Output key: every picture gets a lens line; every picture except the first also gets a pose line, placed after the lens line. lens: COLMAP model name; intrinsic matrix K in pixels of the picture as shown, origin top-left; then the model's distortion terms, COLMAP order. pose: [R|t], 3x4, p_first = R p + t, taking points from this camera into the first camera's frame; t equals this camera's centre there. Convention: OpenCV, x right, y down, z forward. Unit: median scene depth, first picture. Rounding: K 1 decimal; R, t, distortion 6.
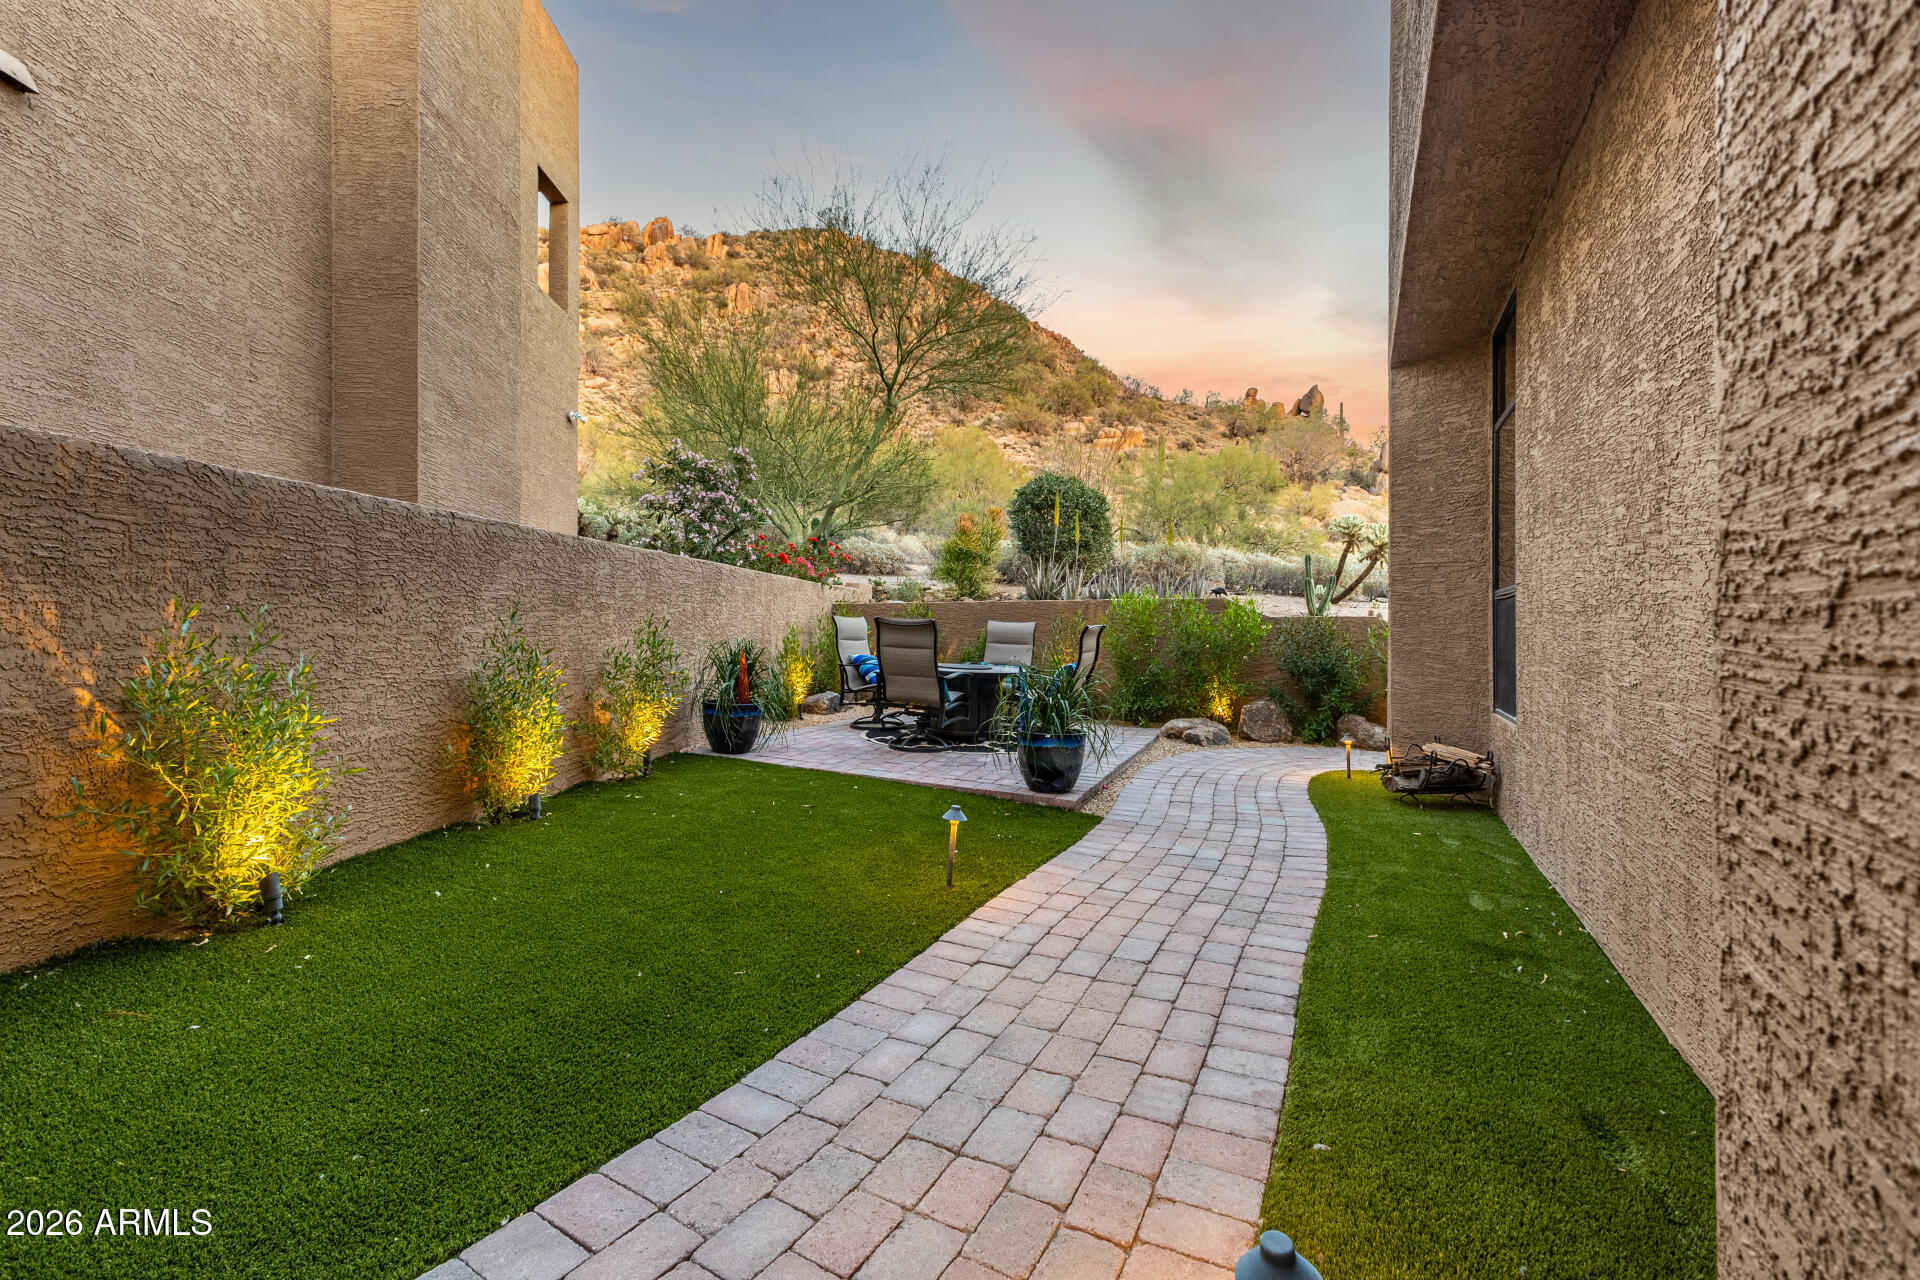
lens RADIAL K [[828.0, 0, 960.0], [0, 828.0, 640.0], [0, 0, 1]] dist [0.001315, 0.000254]
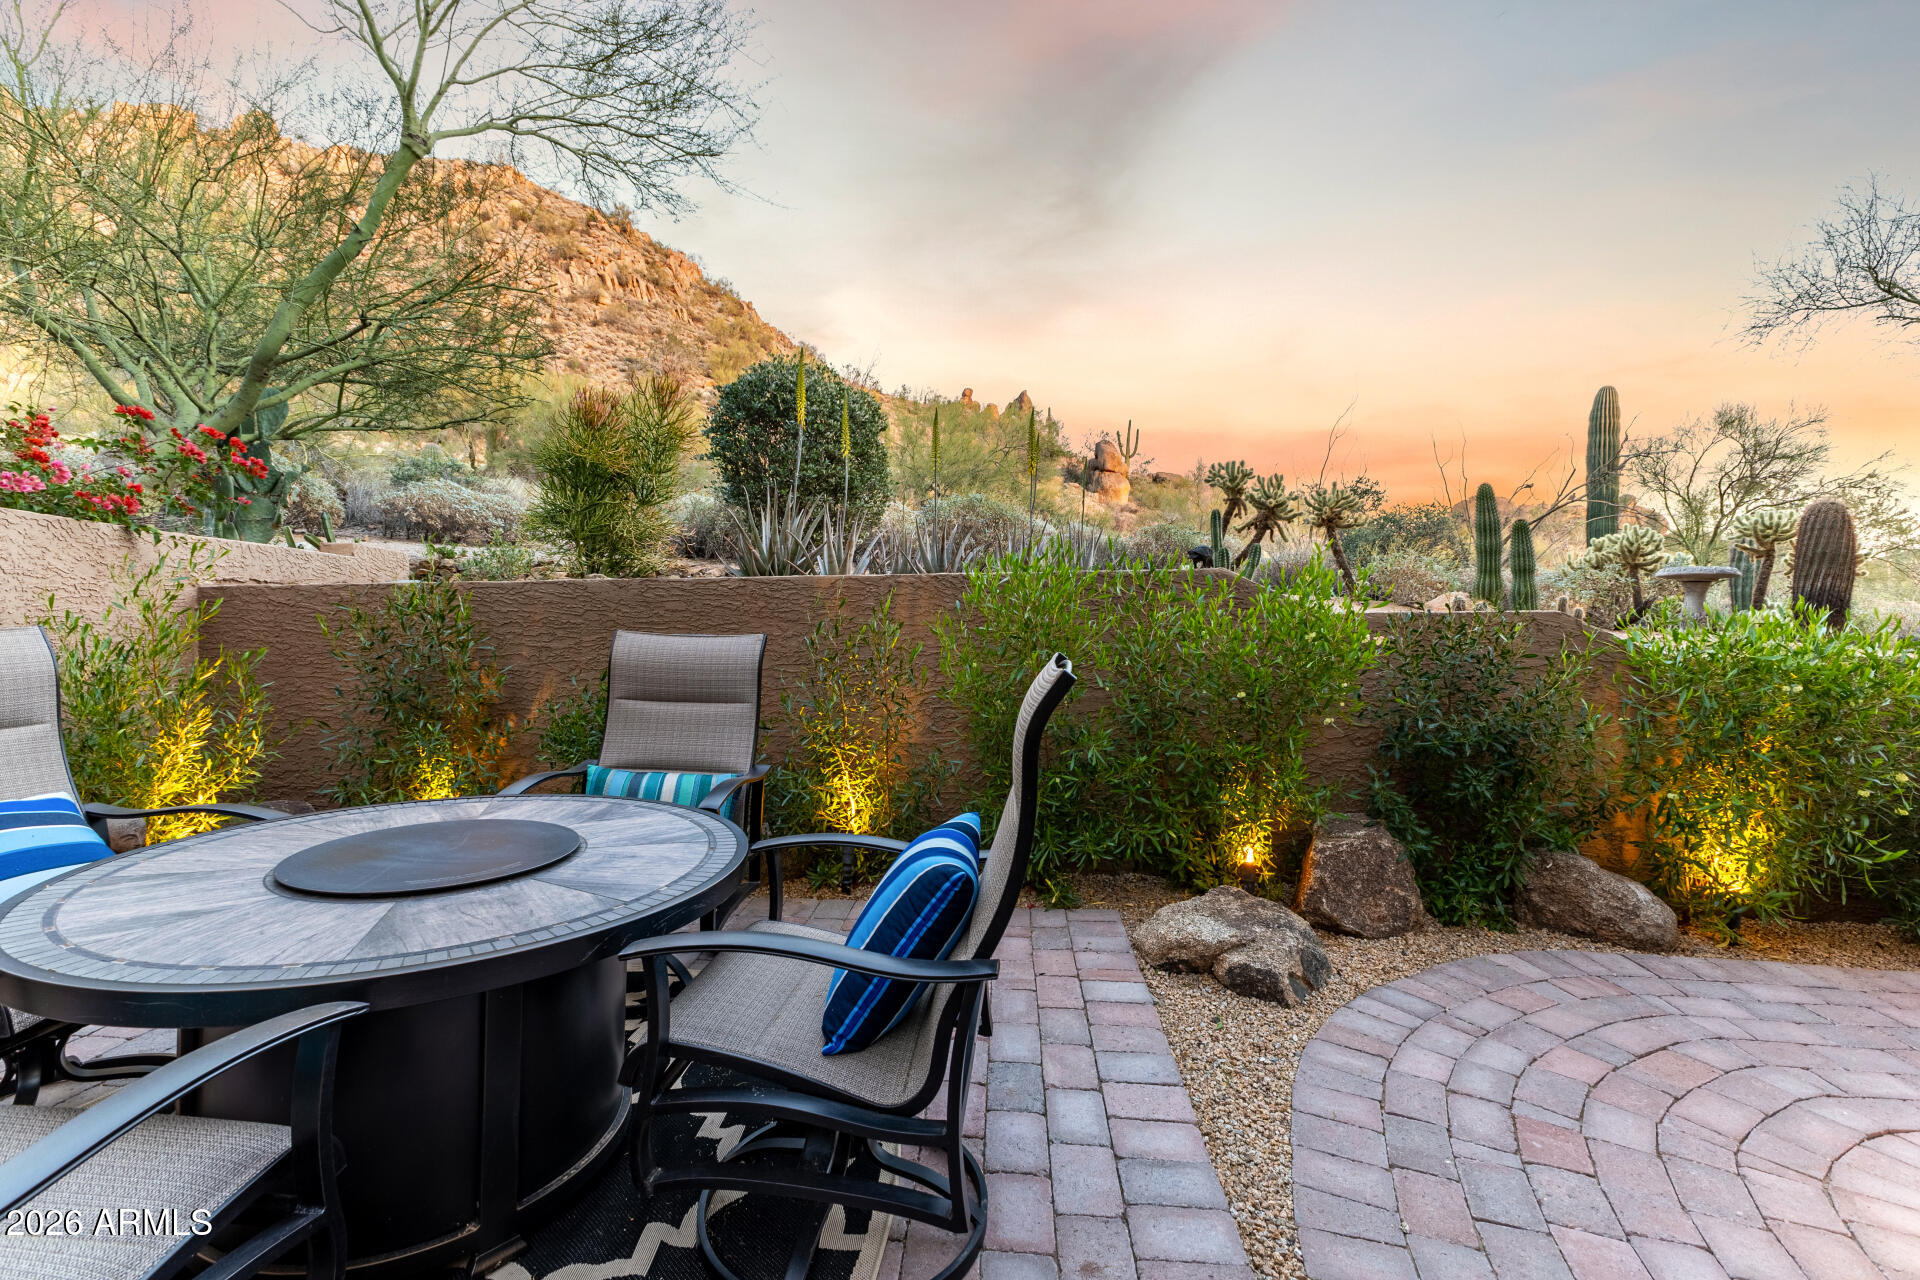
lens RADIAL K [[828.0, 0, 960.0], [0, 828.0, 640.0], [0, 0, 1]] dist [0.001315, 0.000254]
pose [[0.944800, -0.017387, 0.327185, 0.042370], [0.015766, 0.999847, 0.007606, -0.015547], [-0.327267, -0.002028, 0.944930, 0.490752]]
